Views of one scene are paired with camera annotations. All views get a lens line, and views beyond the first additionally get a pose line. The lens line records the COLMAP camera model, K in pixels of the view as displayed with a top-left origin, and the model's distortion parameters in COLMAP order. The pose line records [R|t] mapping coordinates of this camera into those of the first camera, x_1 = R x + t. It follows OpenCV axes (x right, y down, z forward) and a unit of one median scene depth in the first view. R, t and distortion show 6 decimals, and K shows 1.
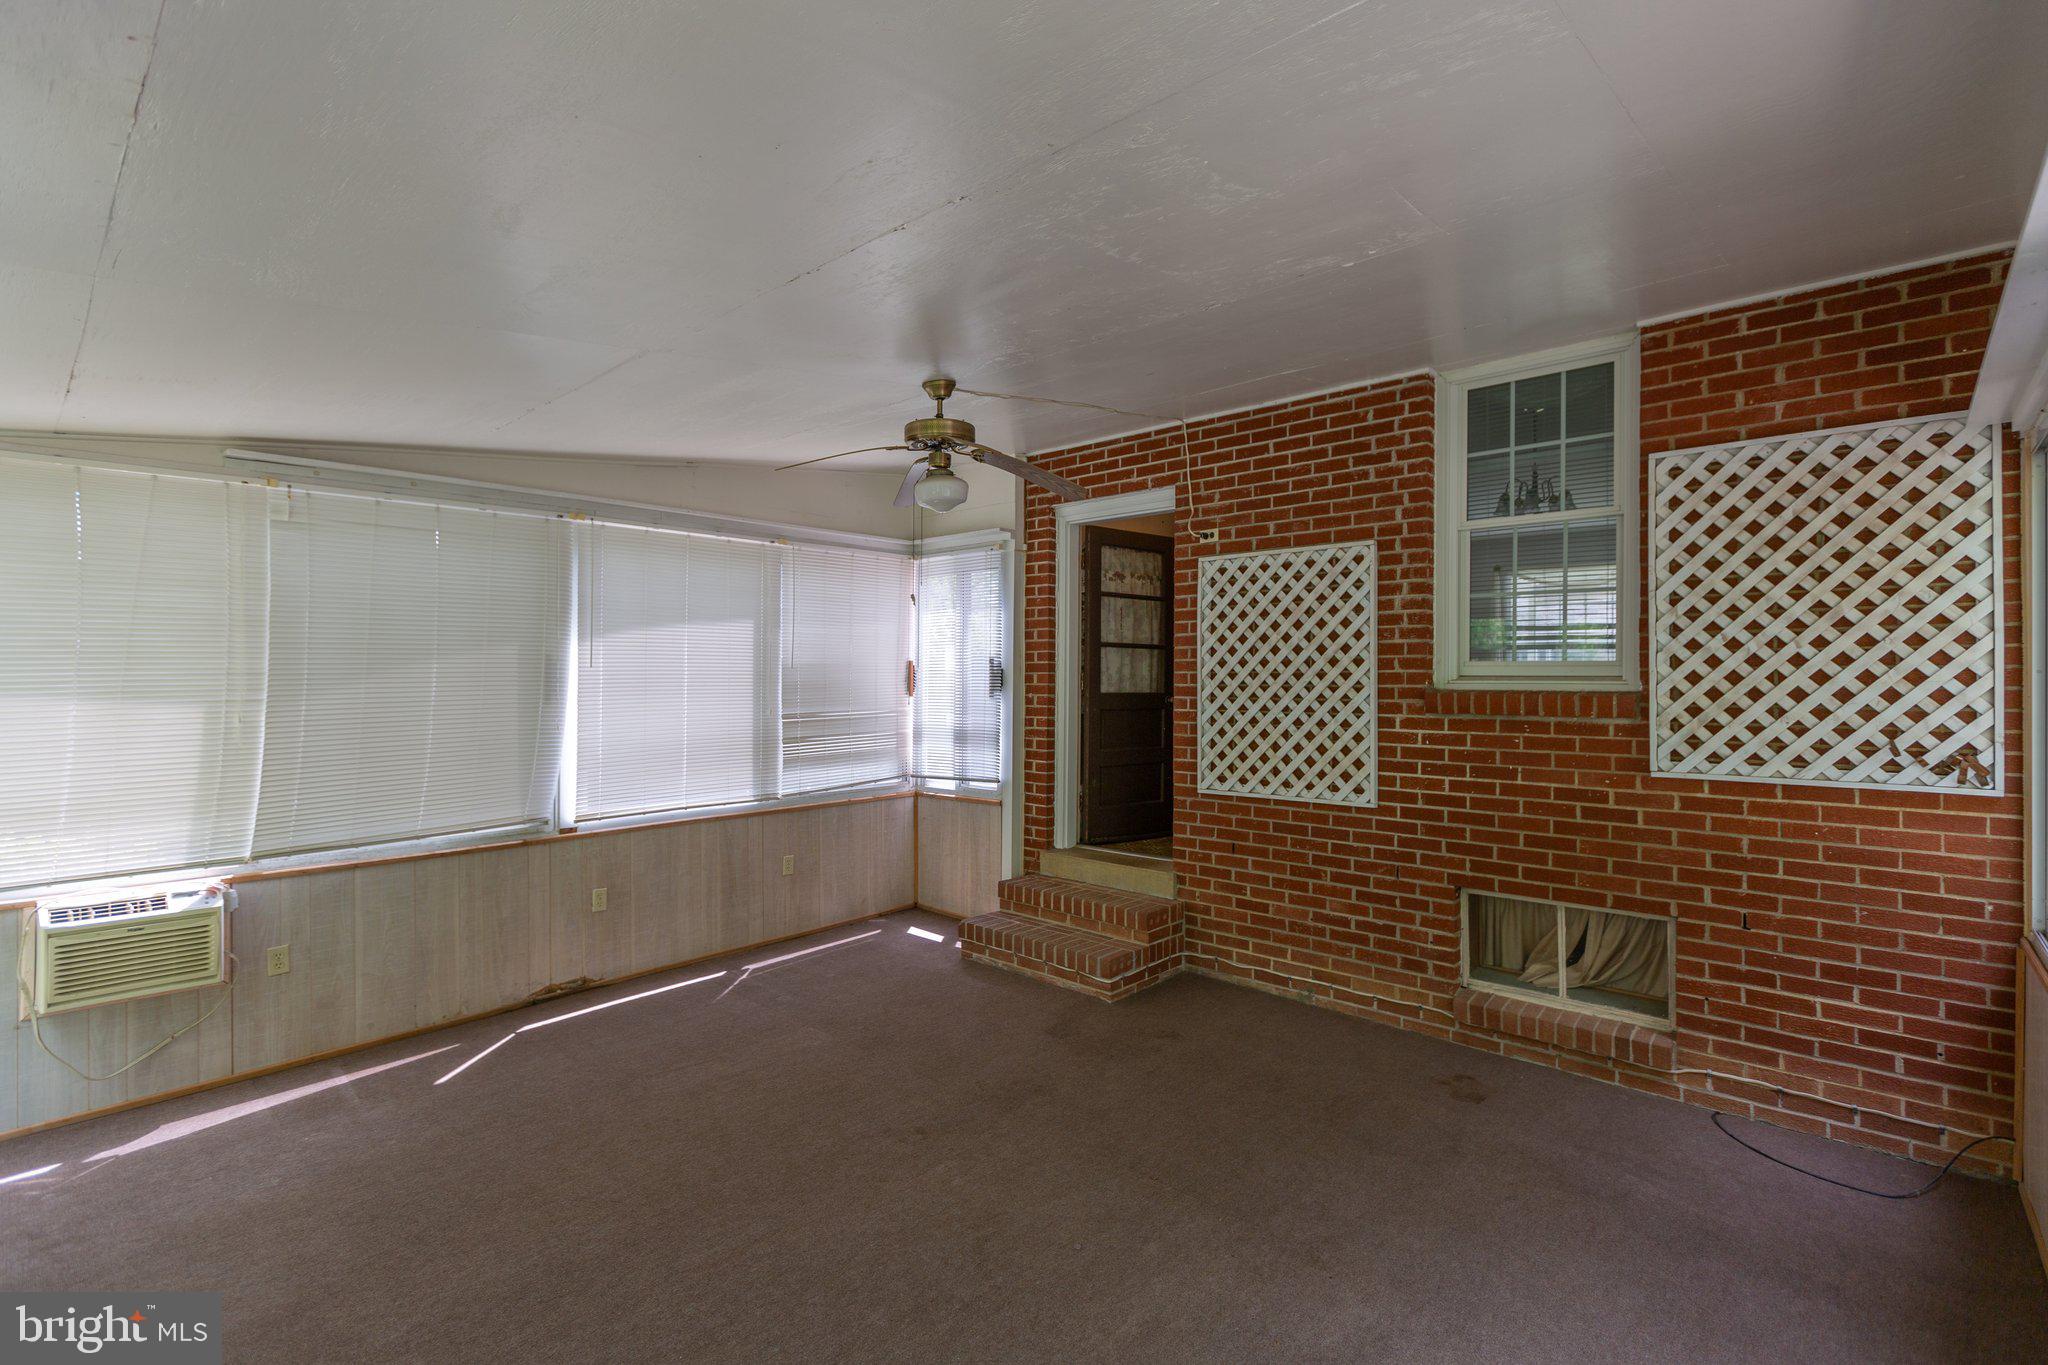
lens RADIAL K [[919.3, 0, 1015.8], [0, 919.3, 673.7], [0, 0, 1]] dist [-0.001353, 0.000161]
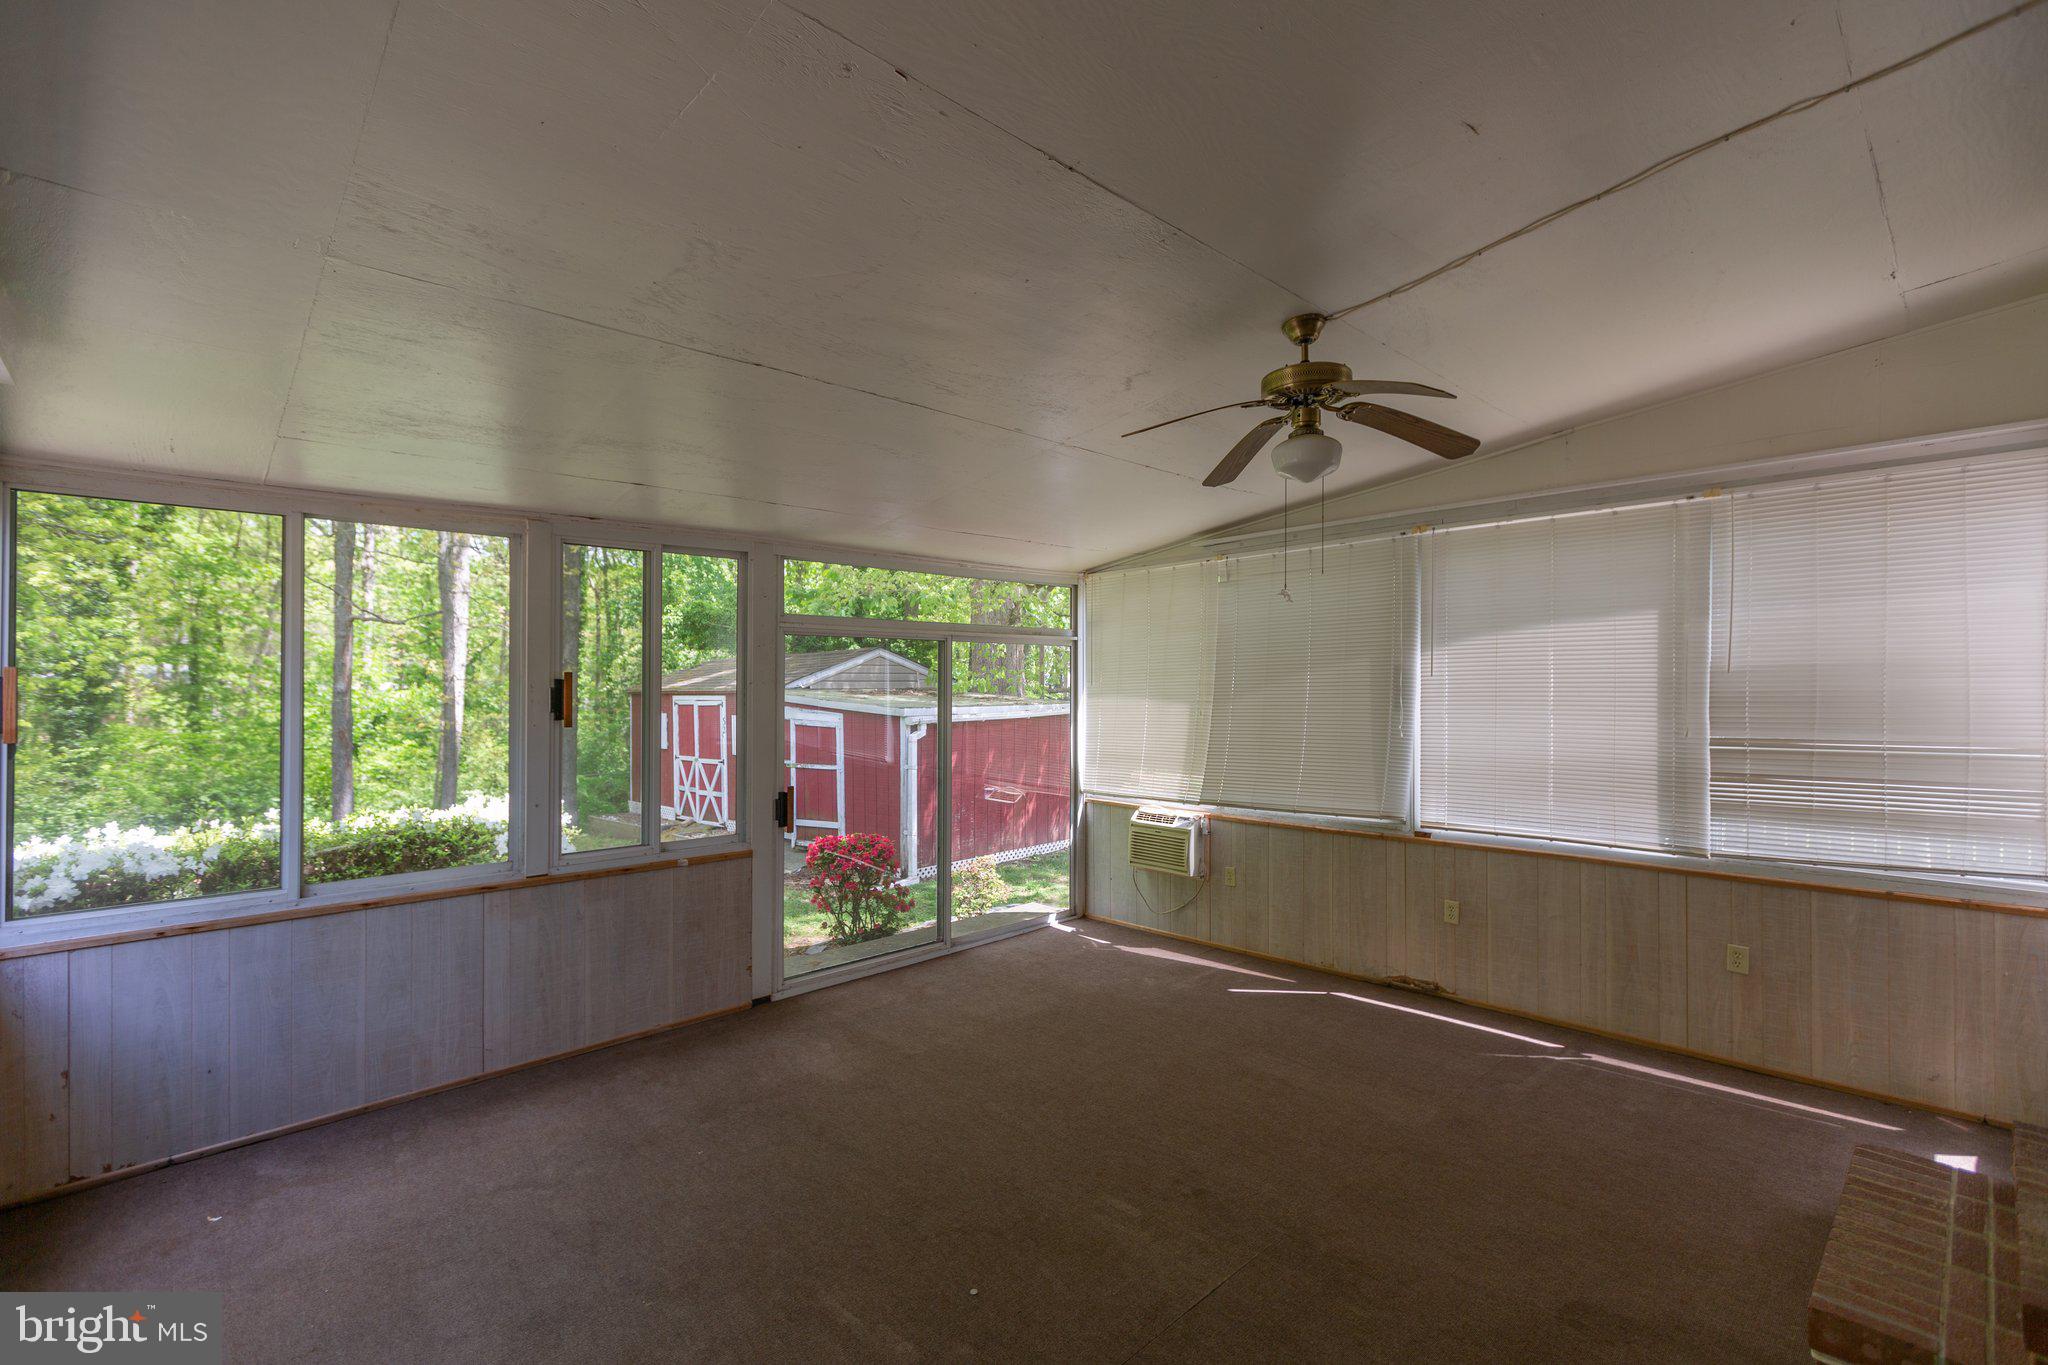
lens RADIAL K [[919.3, 0, 1031.8], [0, 919.3, 679.4], [0, 0, 1]] dist [-0.001353, 0.000161]
pose [[-0.060542, -0.000719, -0.998165, 0.599107], [0.011609, 0.999932, -0.001424, -0.007866], [0.998098, -0.011673, -0.060530, 0.657857]]
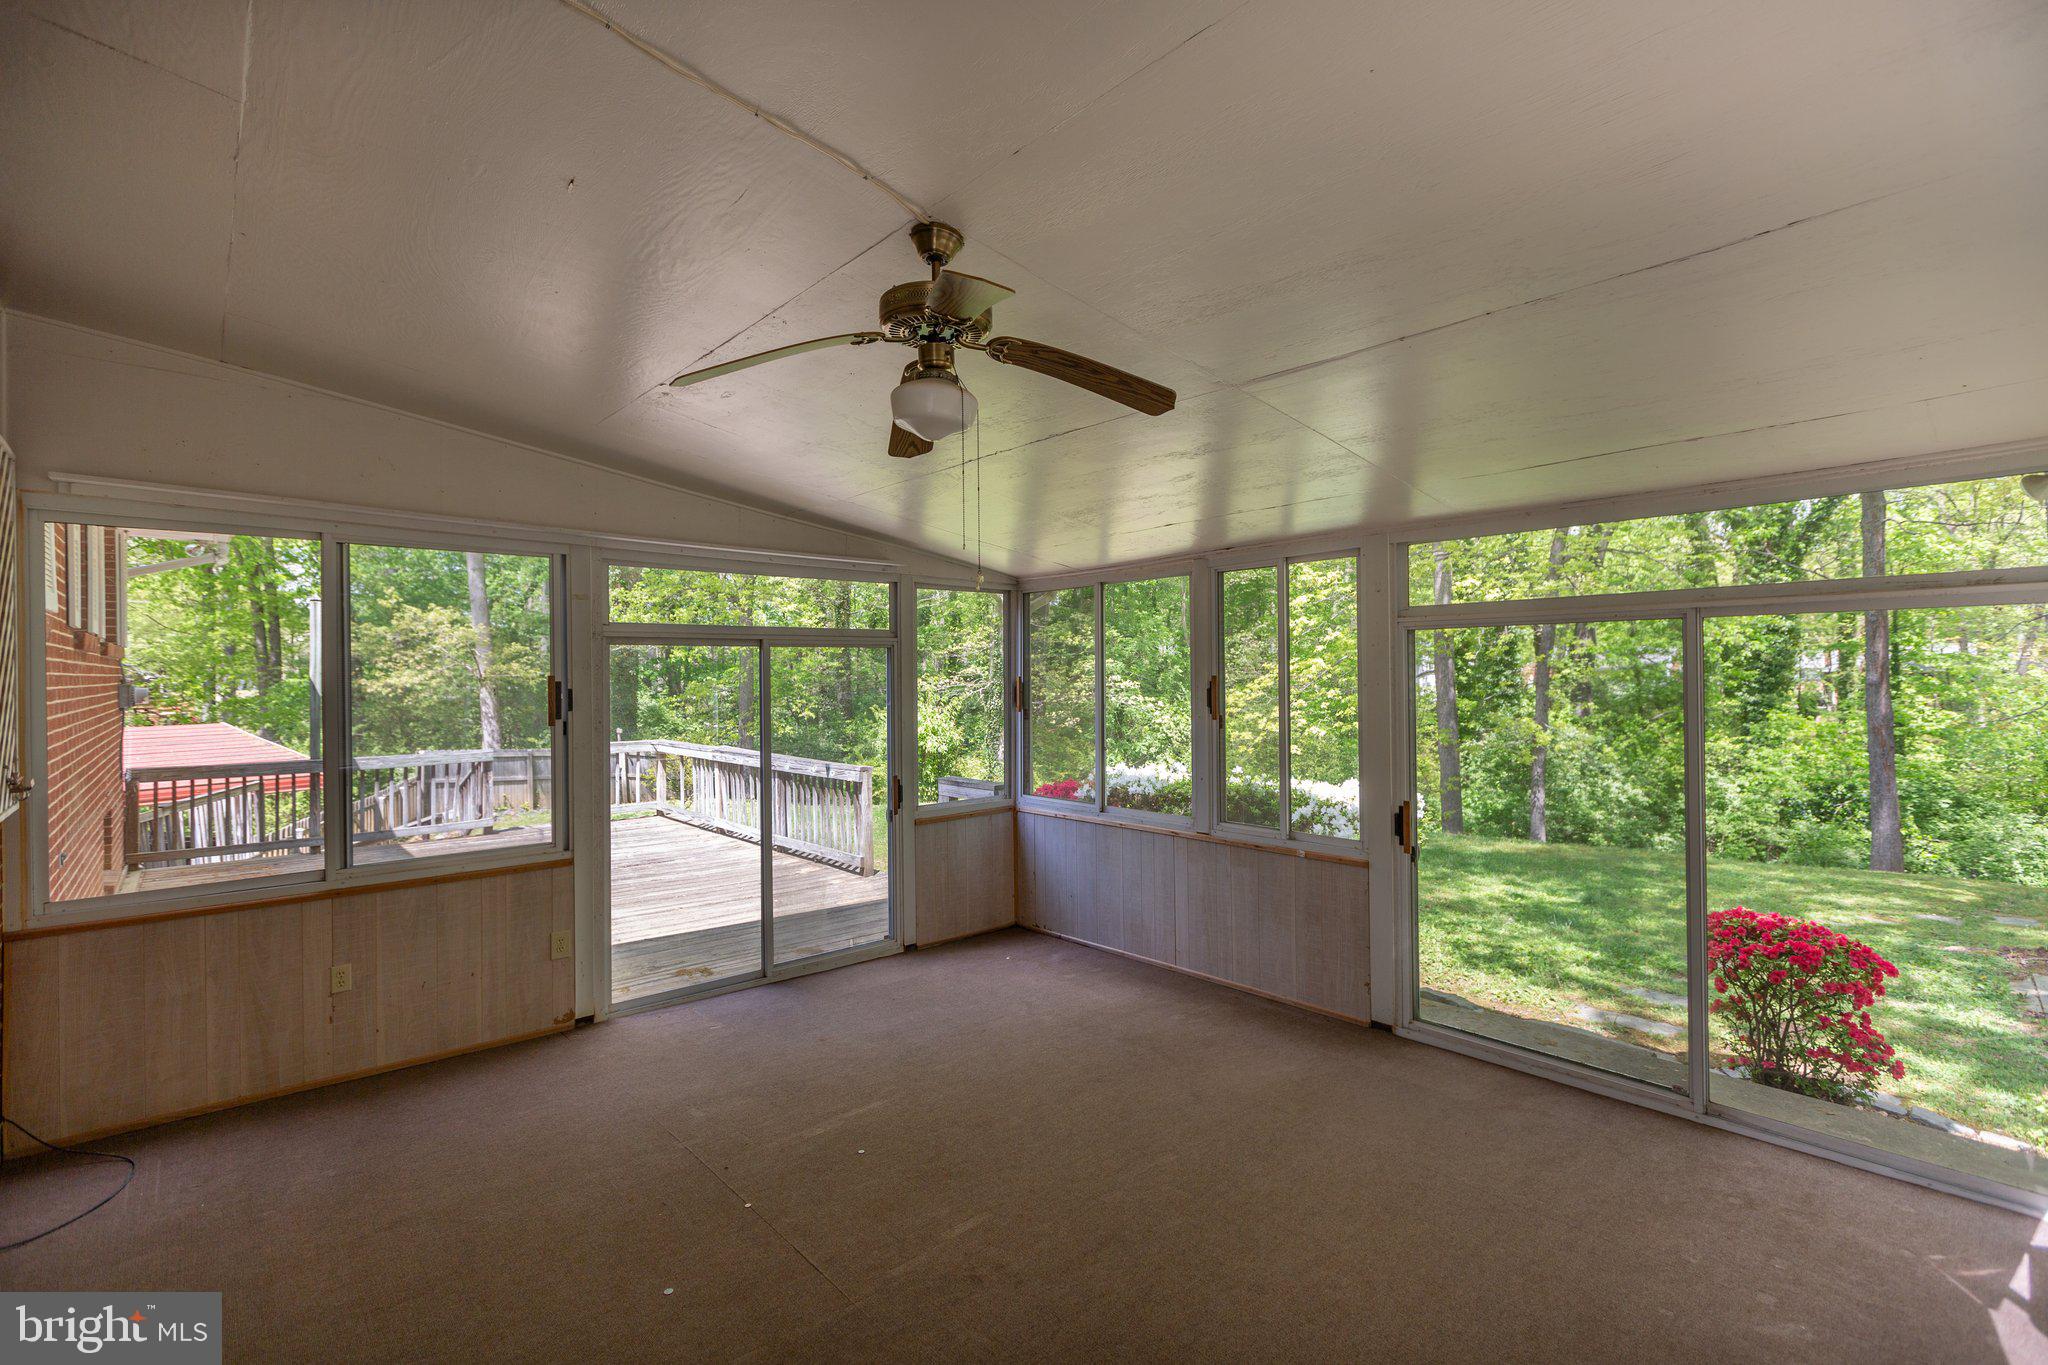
lens RADIAL K [[919.3, 0, 1038.9], [0, 919.3, 680.6], [0, 0, 1]] dist [-0.001353, 0.000161]
pose [[-0.996639, -0.000102, 0.081917, -0.160271], [-0.000638, 0.999979, -0.006509, -0.007696], [-0.081914, -0.006540, -0.996618, 1.300290]]
